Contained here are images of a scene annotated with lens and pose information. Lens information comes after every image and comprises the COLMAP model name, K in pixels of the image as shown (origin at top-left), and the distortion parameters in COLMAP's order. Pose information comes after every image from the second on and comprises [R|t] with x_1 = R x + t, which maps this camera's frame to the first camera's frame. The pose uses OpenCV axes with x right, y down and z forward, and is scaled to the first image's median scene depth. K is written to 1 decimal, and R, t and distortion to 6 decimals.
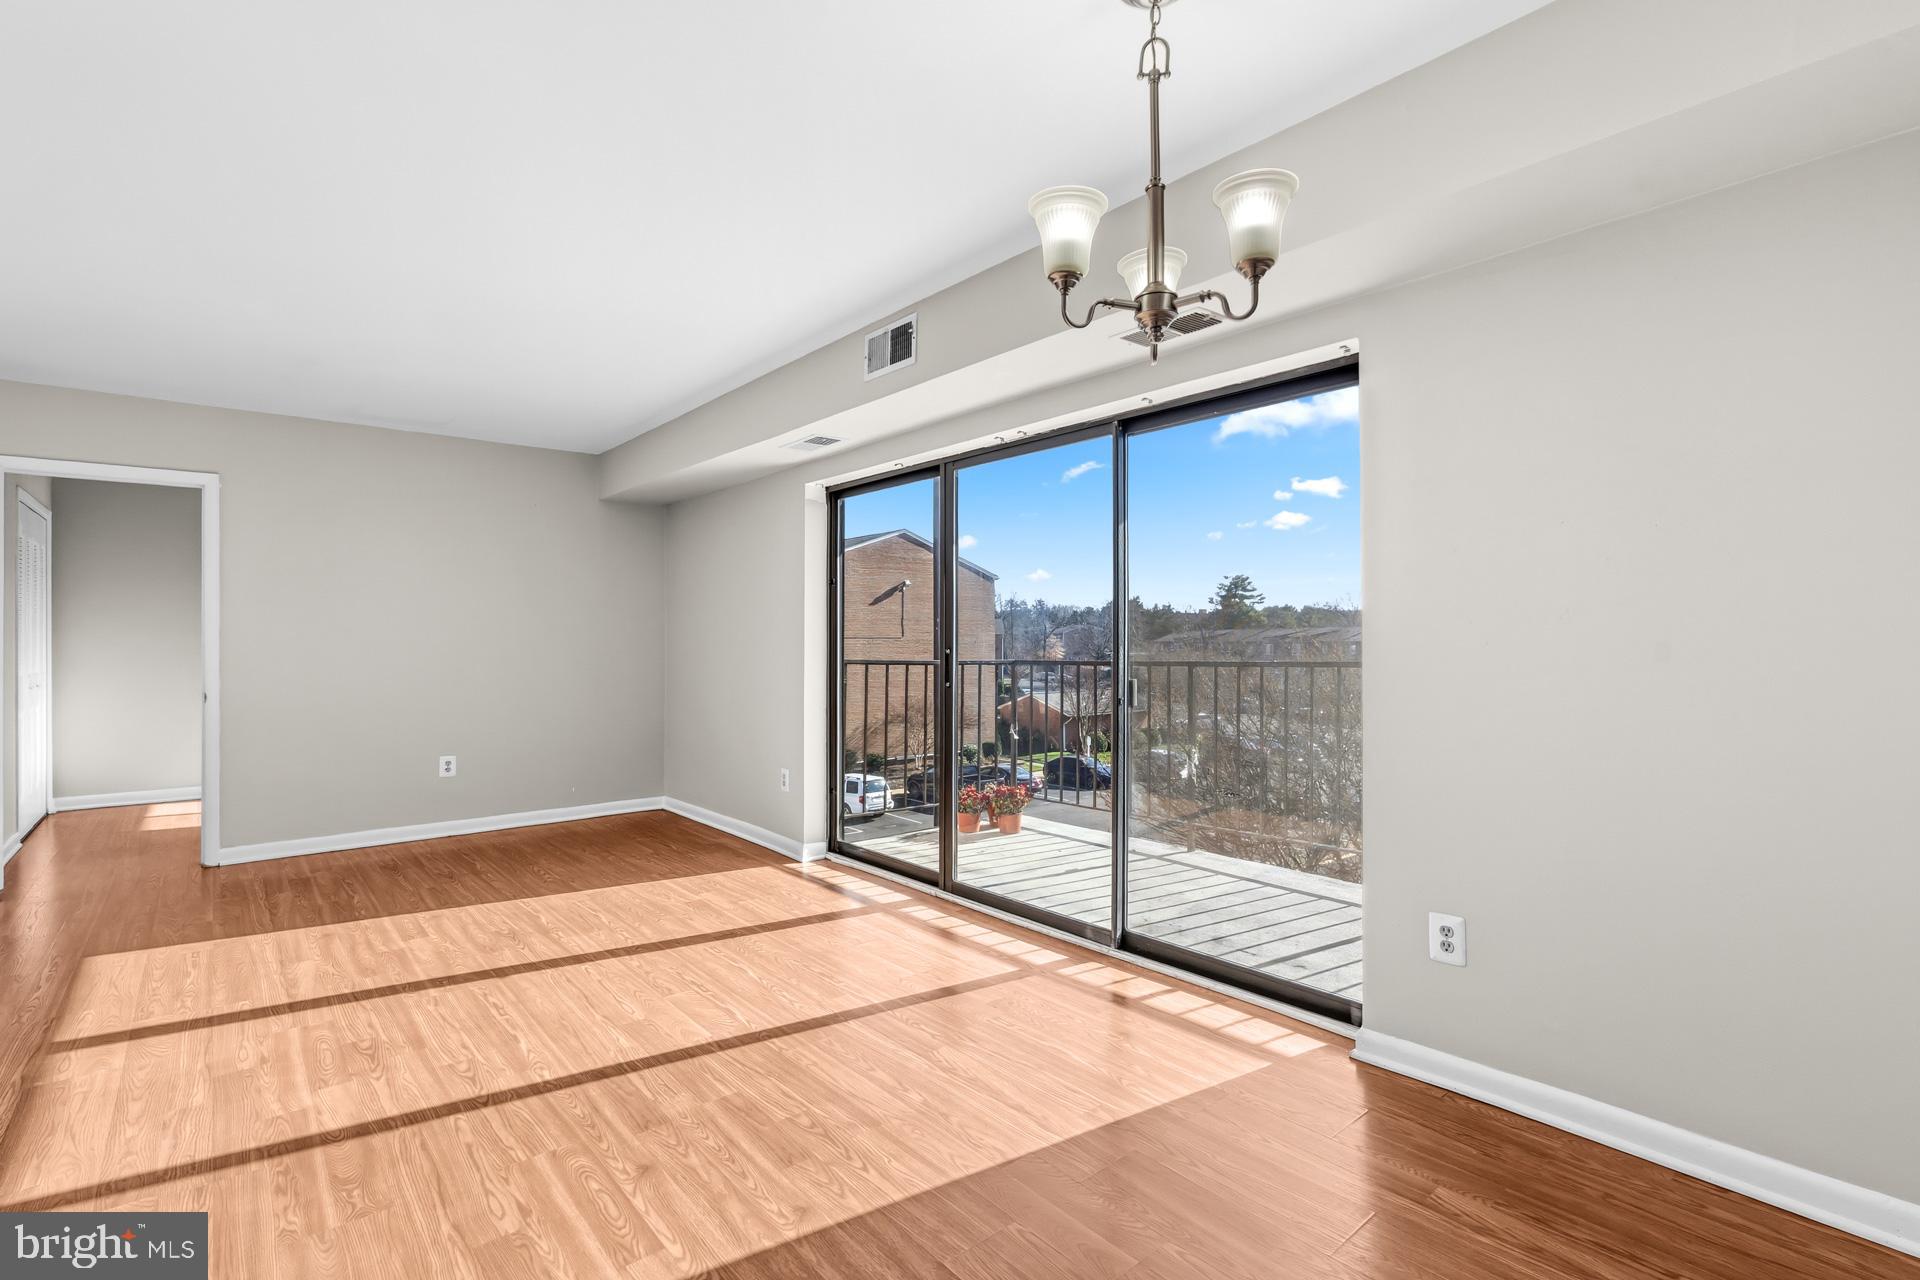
lens RADIAL K [[911.0, 0, 960.8], [0, 911.0, 611.9], [0, 0, 1]] dist [-0.002919, 0.003502]
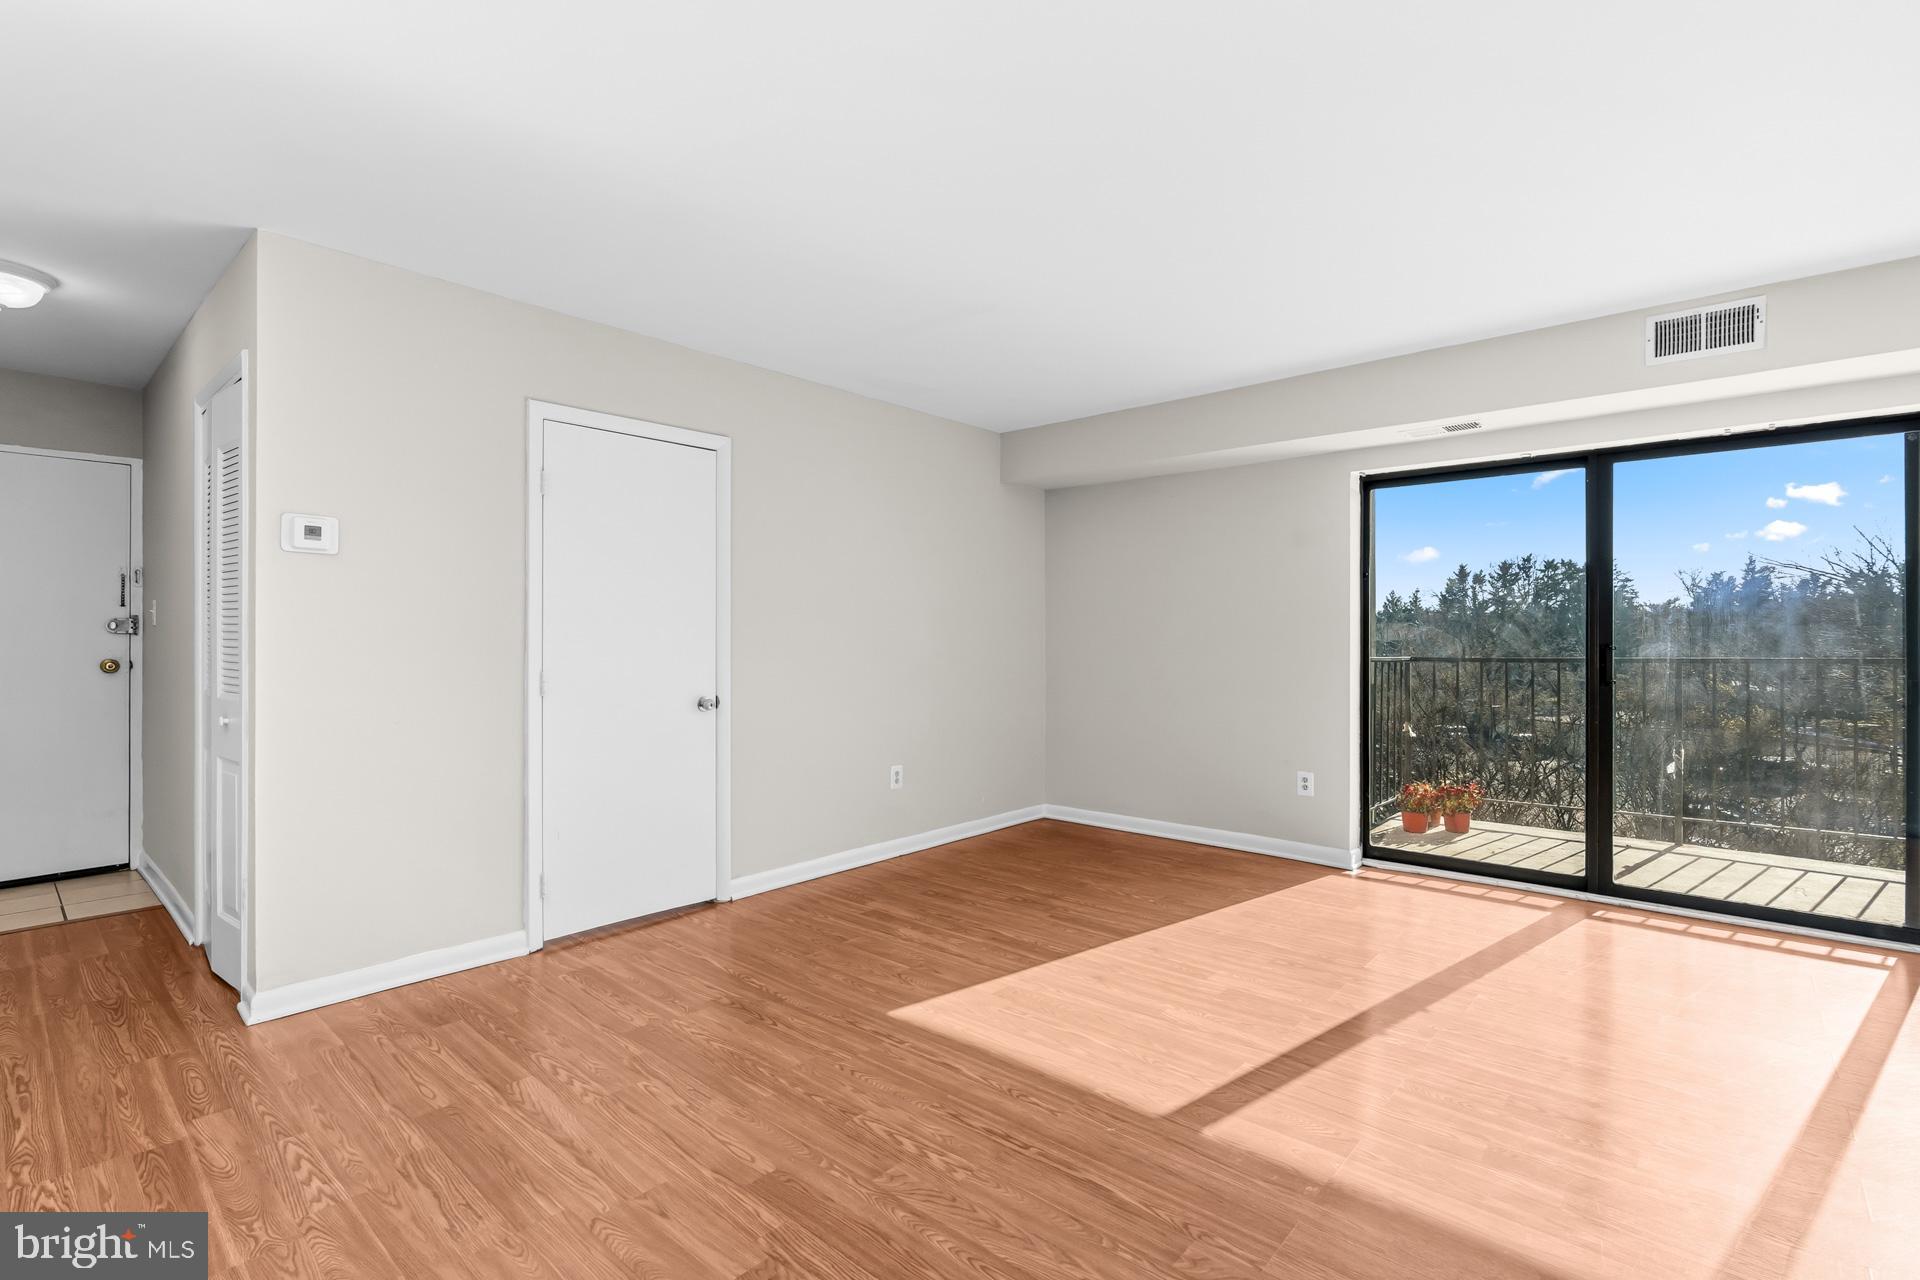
lens RADIAL K [[885.6, 0, 966.5], [0, 885.6, 645.9], [0, 0, 1]] dist [-0.010187, 0.004196]
pose [[0.987372, 0.004226, 0.158365, -1.070599], [-0.010666, 0.999149, 0.039835, 0.009263], [-0.158062, -0.041021, 0.986577, 0.226878]]
